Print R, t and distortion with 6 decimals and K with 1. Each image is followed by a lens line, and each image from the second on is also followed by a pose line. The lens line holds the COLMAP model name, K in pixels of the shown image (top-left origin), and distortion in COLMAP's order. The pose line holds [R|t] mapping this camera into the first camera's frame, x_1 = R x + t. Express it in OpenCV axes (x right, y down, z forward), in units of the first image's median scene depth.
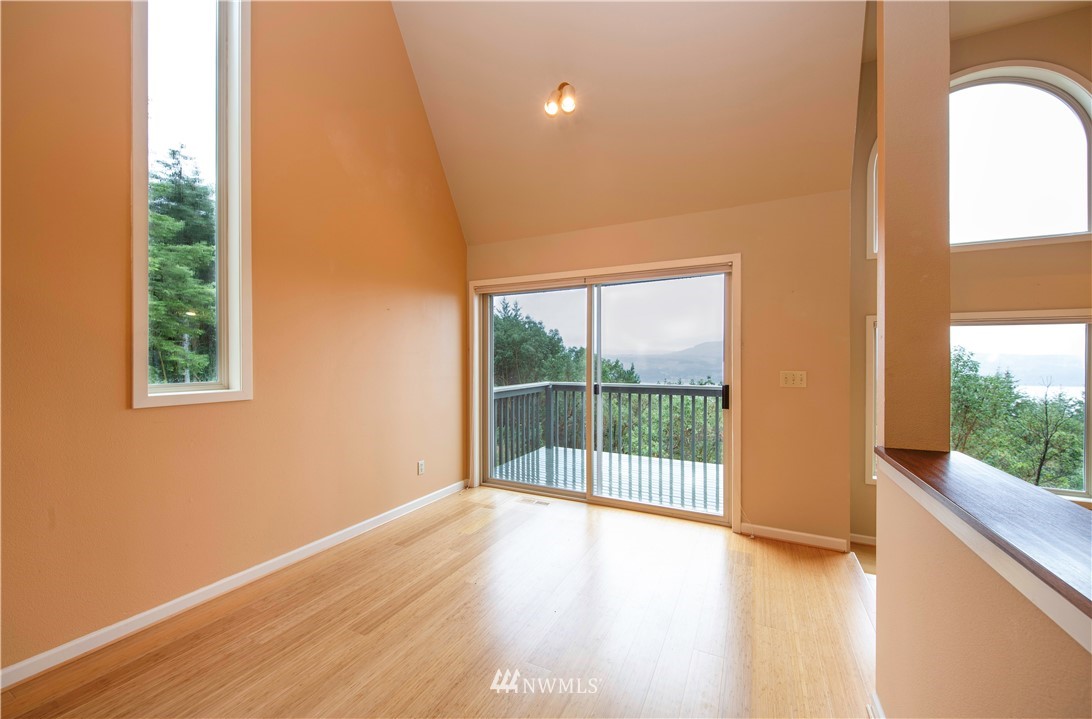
lens RADIAL K [[418.7, 0, 549.5], [0, 418.7, 361.9], [0, 0, 1]] dist [-0.001956, -0.000288]
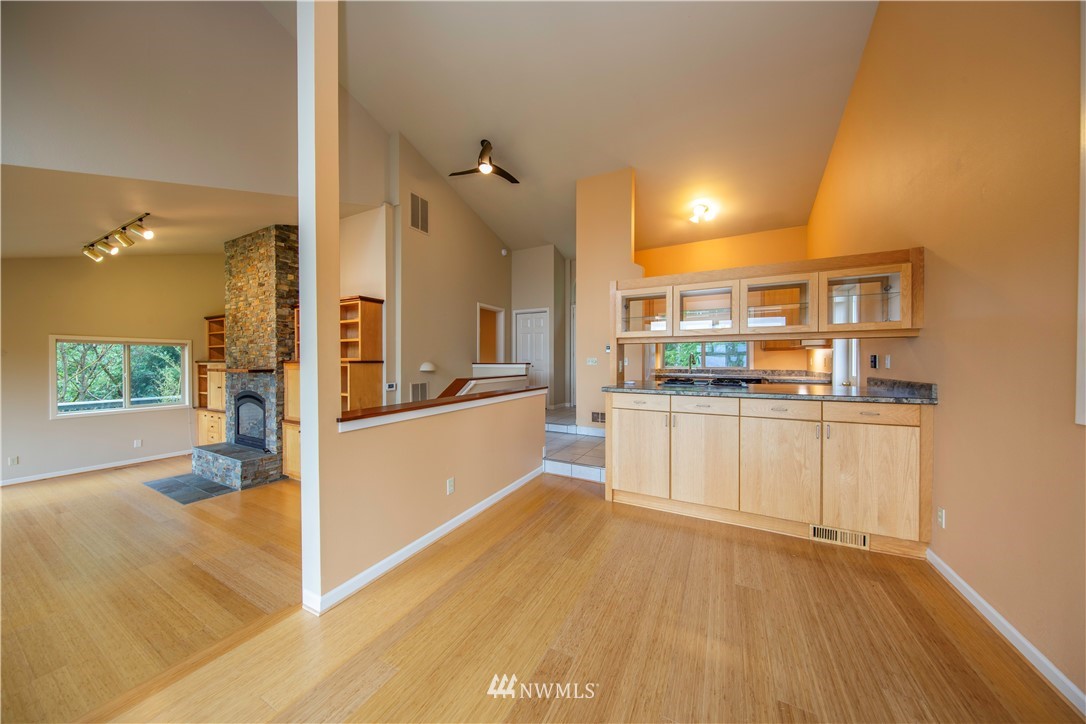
lens RADIAL K [[345.0, 0, 544.0], [0, 345.0, 365.1], [0, 0, 1]] dist [-0.000132, -0.002874]
pose [[-0.999771, -0.001126, 0.021347, -0.002912], [-0.000818, 0.999896, 0.014404, -0.003550], [-0.021361, 0.014383, -0.999668, 0.742610]]
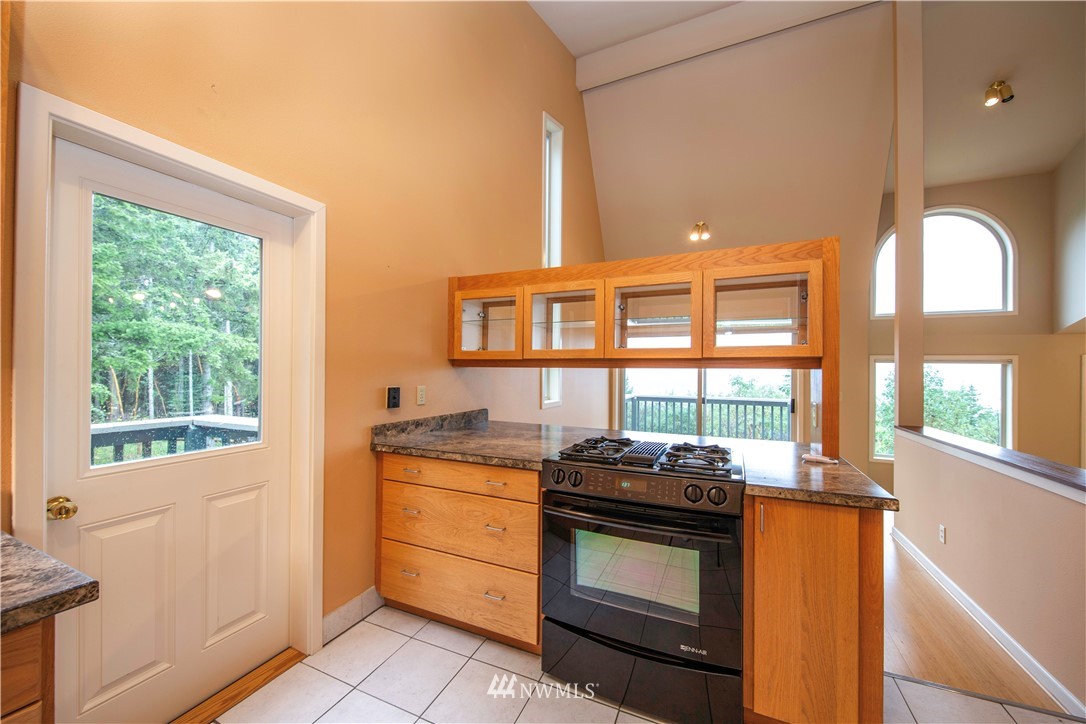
lens RADIAL K [[413.0, 0, 540.0], [0, 413.0, 367.7], [0, 0, 1]] dist [0.001224, 0.000032]
pose [[0.999693, 0.008556, 0.023262, -0.475736], [-0.008357, 0.999928, -0.008631, -0.035720], [-0.023334, 0.008434, 0.999692, -0.484596]]
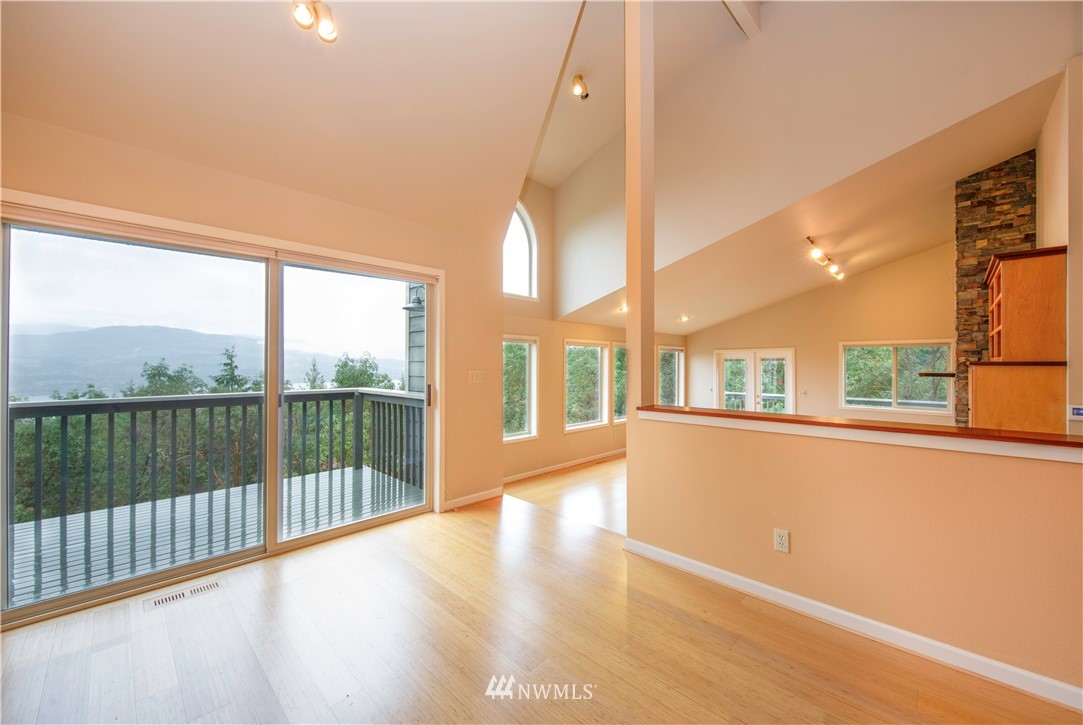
lens RADIAL K [[415.2, 0, 546.9], [0, 415.2, 361.0], [0, 0, 1]] dist [0.002489, 0.000027]
pose [[0.297593, 0.004612, 0.954682, -0.393836], [0.002602, 0.999981, -0.005642, 0.000059], [-0.954689, 0.004163, 0.297575, 0.272257]]
